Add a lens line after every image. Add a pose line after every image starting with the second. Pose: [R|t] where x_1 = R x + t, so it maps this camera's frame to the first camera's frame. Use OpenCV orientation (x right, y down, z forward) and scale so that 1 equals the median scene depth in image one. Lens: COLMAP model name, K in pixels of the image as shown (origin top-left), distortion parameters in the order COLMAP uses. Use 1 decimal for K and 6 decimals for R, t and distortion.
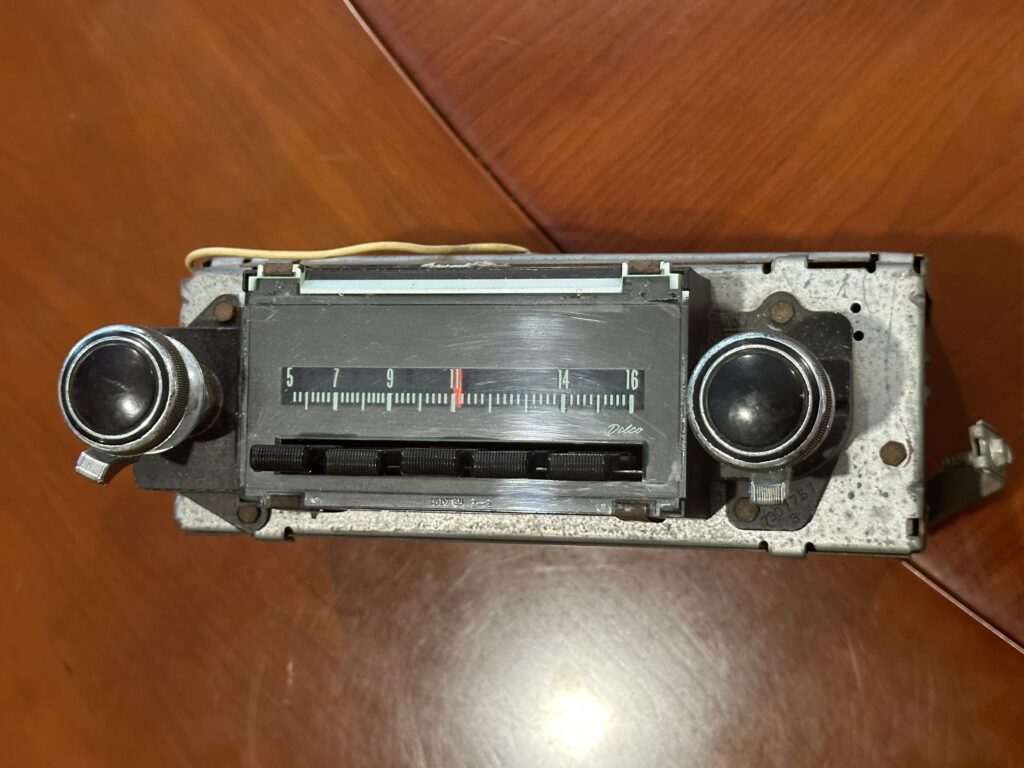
lens RADIAL K [[1682.0, 0, 511.9], [0, 1682.0, 388.5], [0, 0, 1]] dist [0.142517, 0.000000]
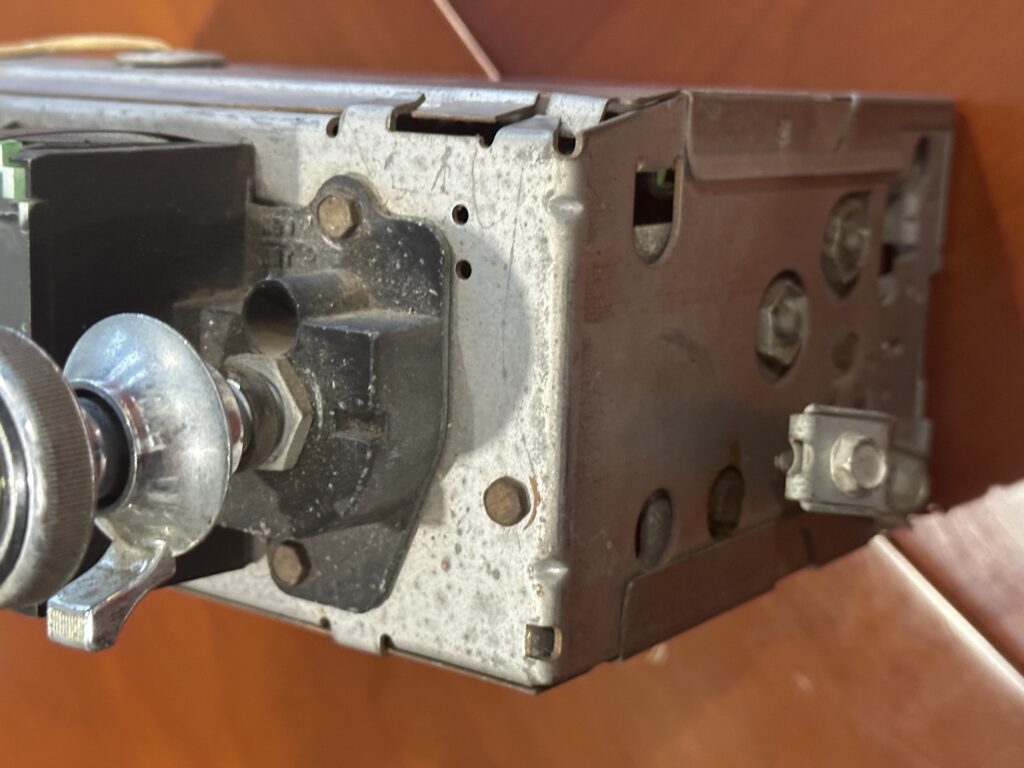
lens RADIAL K [[1682.0, 0, 510.6], [0, 1682.0, 379.4], [0, 0, 1]] dist [0.142517, 0.000000]
pose [[0.922949, 0.077980, -0.376940, 0.416449], [0.004966, 0.976770, 0.214231, -0.108996], [0.384890, -0.199596, 0.901122, 0.536270]]
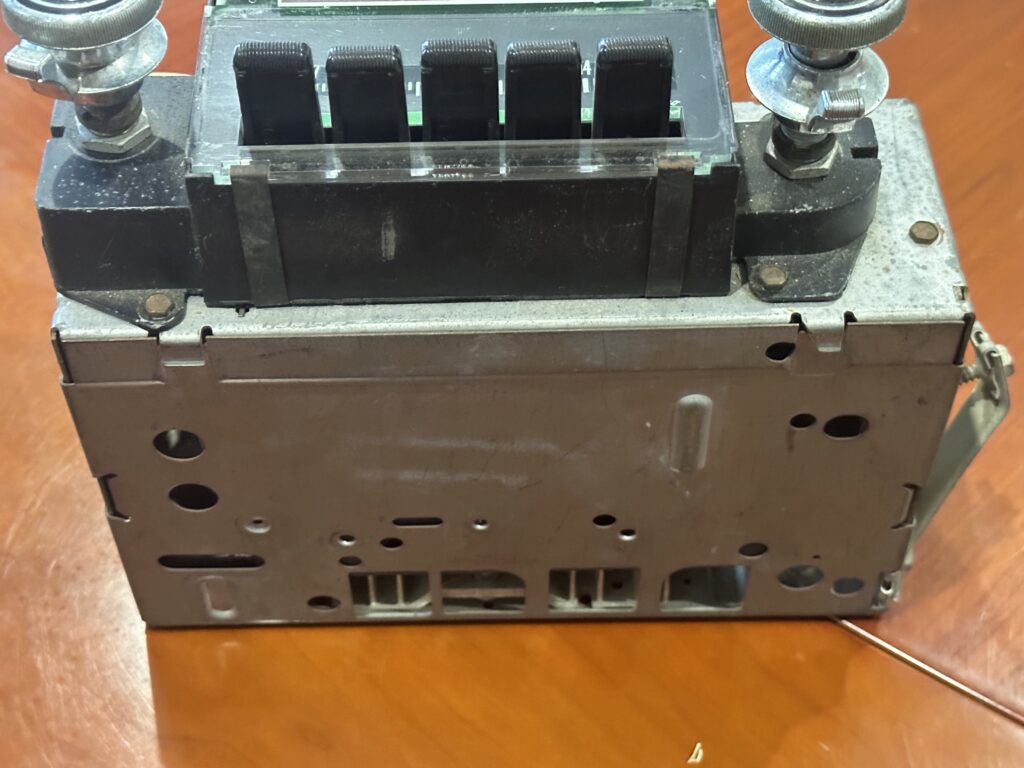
lens RADIAL K [[1682.0, 0, 512.2], [0, 1682.0, 380.5], [0, 0, 1]] dist [0.142517, 0.000000]
pose [[0.974324, 0.107829, 0.197649, -0.158760], [0.033736, 0.798028, -0.601675, 0.635200], [-0.222608, 0.592895, 0.773900, 0.391765]]
